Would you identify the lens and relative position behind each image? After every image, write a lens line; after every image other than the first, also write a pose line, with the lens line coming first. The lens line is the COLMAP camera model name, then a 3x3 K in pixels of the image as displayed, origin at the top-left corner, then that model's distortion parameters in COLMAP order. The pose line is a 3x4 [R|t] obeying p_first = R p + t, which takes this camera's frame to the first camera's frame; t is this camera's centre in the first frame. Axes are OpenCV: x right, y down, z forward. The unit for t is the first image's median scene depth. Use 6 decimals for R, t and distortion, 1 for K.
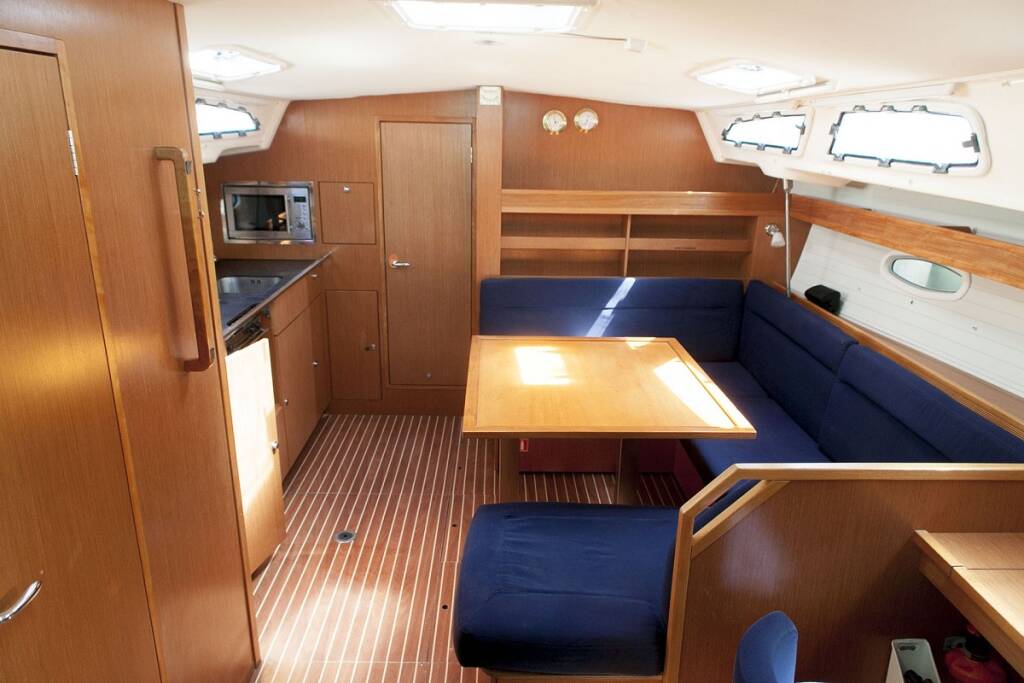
lens RADIAL K [[691.5, 0, 505.8], [0, 691.5, 342.7], [0, 0, 1]] dist [0.000570, -0.004990]
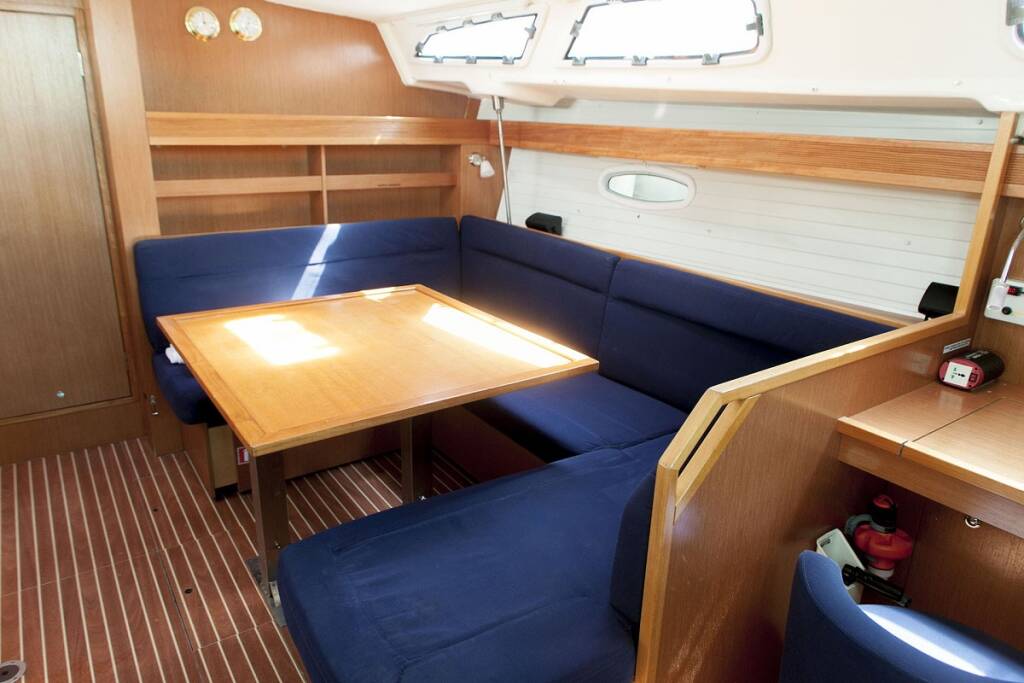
lens RADIAL K [[691.5, 0, 511.8], [0, 691.5, 341.4], [0, 0, 1]] dist [0.000570, -0.004990]
pose [[0.825238, -0.170498, 0.538435, -0.123506], [0.153339, 0.985174, 0.076943, 0.013620], [-0.543571, 0.019066, 0.839147, 0.216853]]
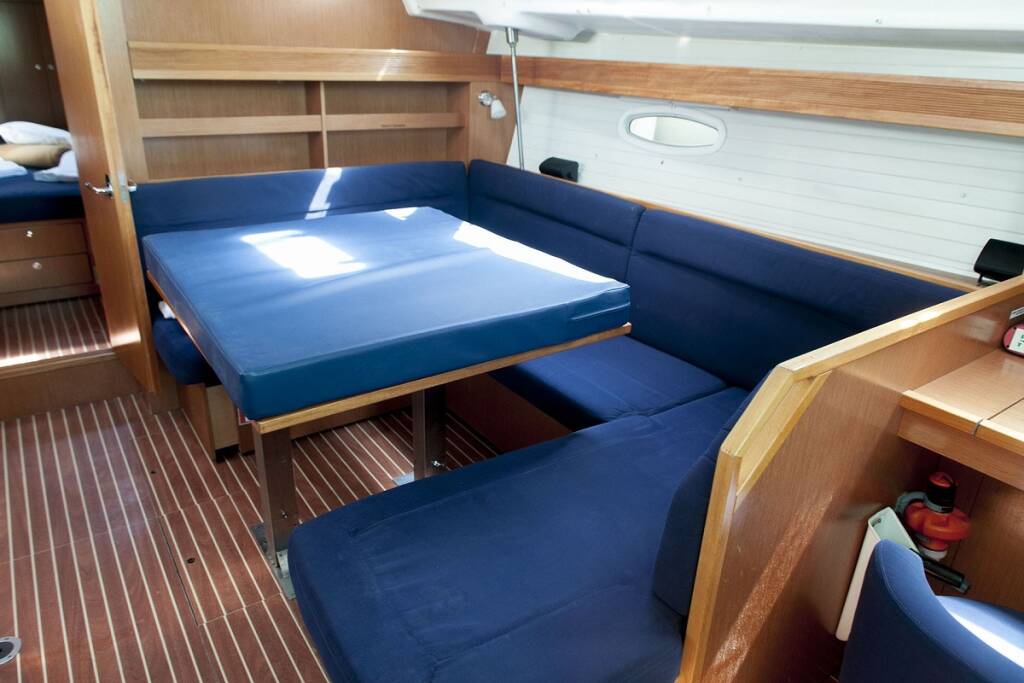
lens RADIAL K [[691.5, 0, 512.0], [0, 691.5, 341.4], [0, 0, 1]] dist [0.000570, -0.004990]
pose [[0.821925, -0.207264, 0.530547, -0.116050], [0.145819, 0.976972, 0.155762, 0.003183], [-0.550614, -0.050661, 0.833221, 0.267306]]
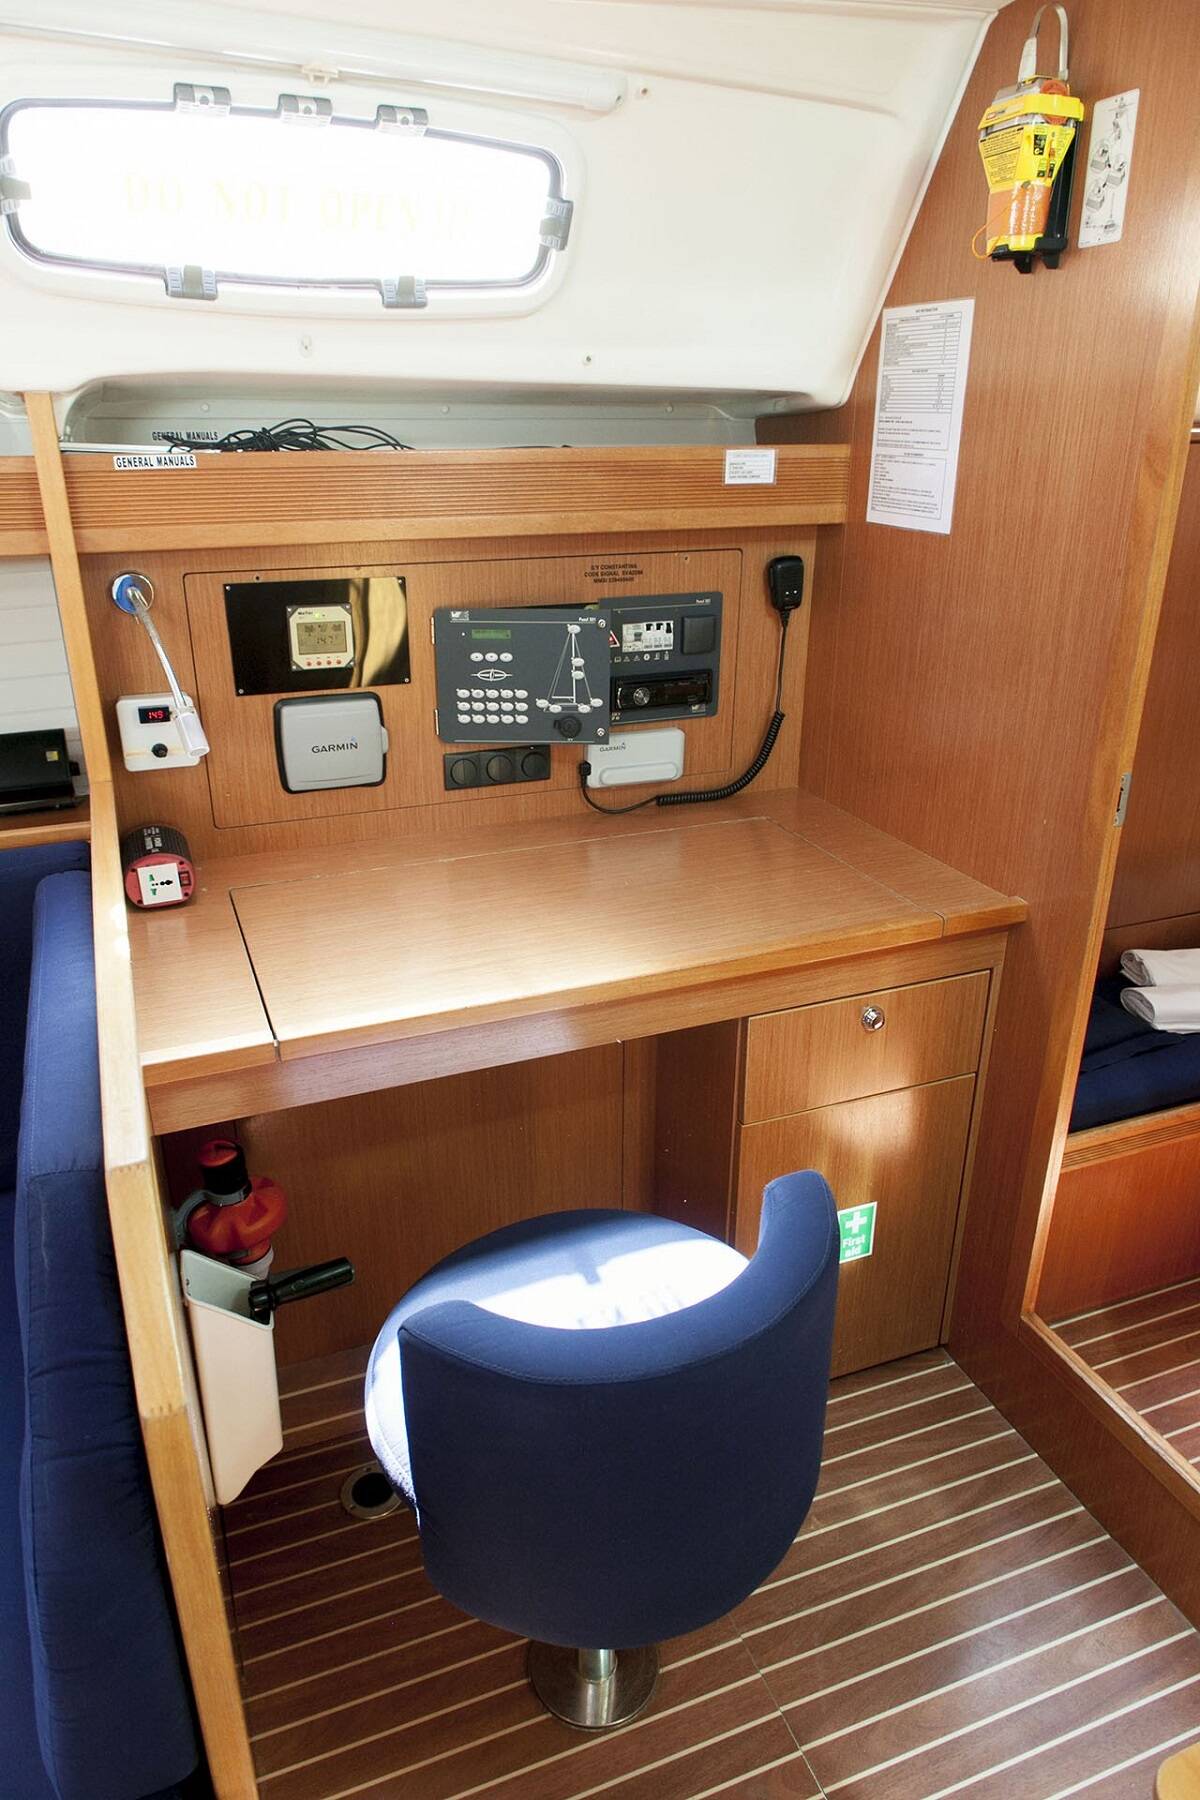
lens RADIAL K [[1215.4, 0, 568.1], [0, 1215.4, 904.9], [0, 0, 1]] dist [0.000570, -0.004990]
pose [[-0.352777, -0.376670, 0.856544, -0.067329], [0.276051, 0.832758, 0.479905, -0.056384], [-0.894060, 0.405750, -0.189798, 0.413171]]
